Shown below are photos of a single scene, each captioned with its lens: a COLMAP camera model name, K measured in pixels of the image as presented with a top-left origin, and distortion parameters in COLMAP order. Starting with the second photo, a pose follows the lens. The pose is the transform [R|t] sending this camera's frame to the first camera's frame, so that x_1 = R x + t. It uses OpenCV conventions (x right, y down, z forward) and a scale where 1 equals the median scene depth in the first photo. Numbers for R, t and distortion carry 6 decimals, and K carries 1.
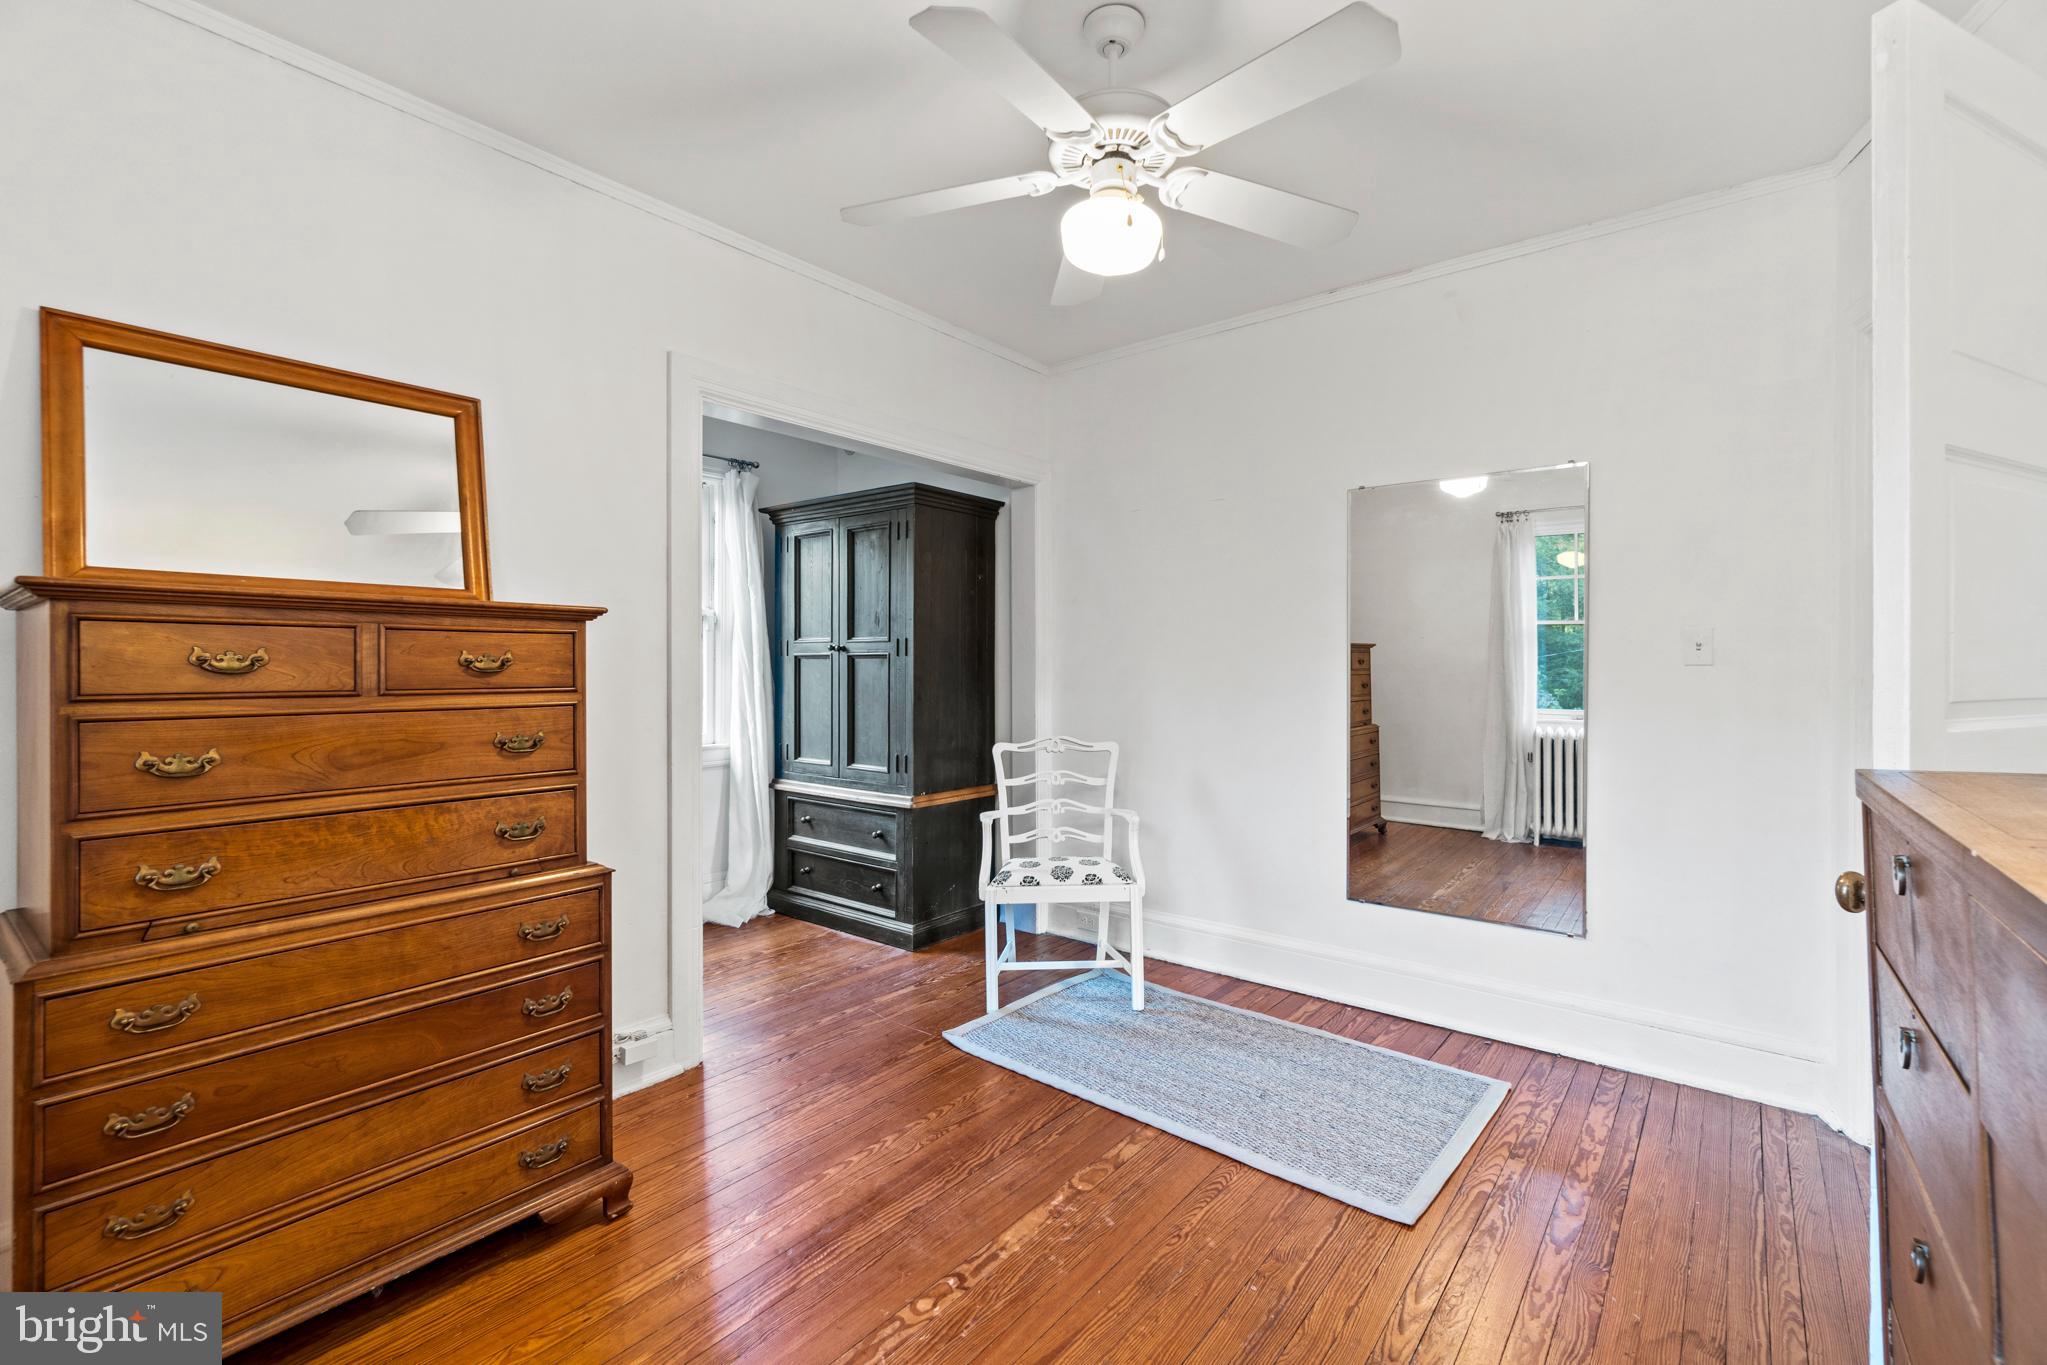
lens RADIAL K [[888.8, 0, 1023.9], [0, 888.8, 673.7], [0, 0, 1]] dist [-0.002325, 0.000213]
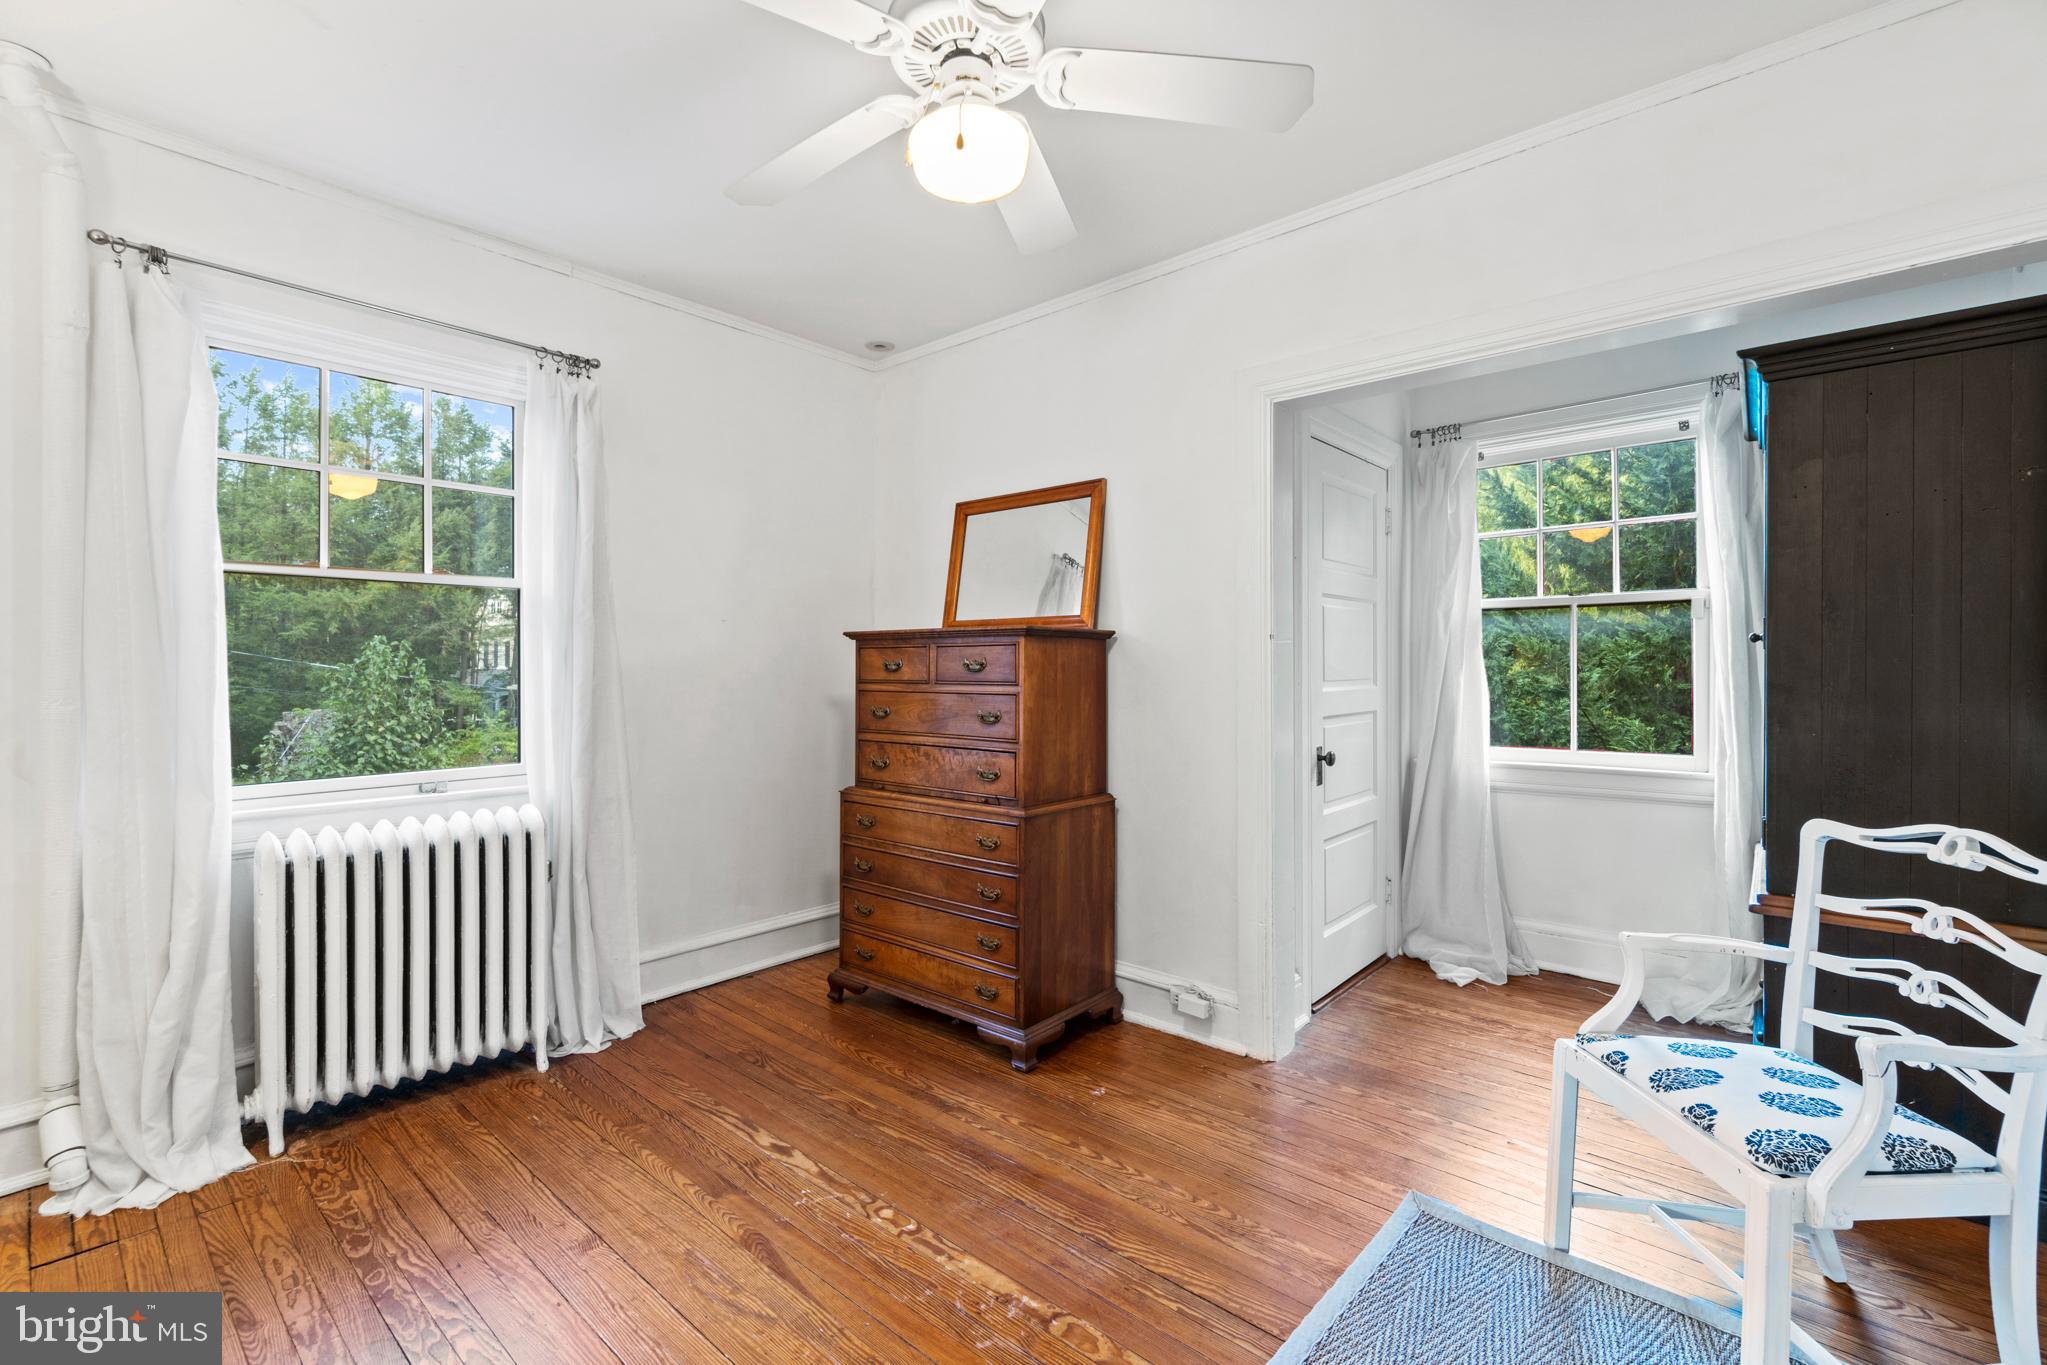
lens RADIAL K [[888.8, 0, 1025.5], [0, 888.8, 672.7], [0, 0, 1]] dist [-0.002325, 0.000213]
pose [[-0.039600, 0.004217, -0.999207, 0.975409], [-0.006713, 0.999967, 0.004487, -0.007136], [0.999193, 0.006885, -0.039571, 1.141771]]
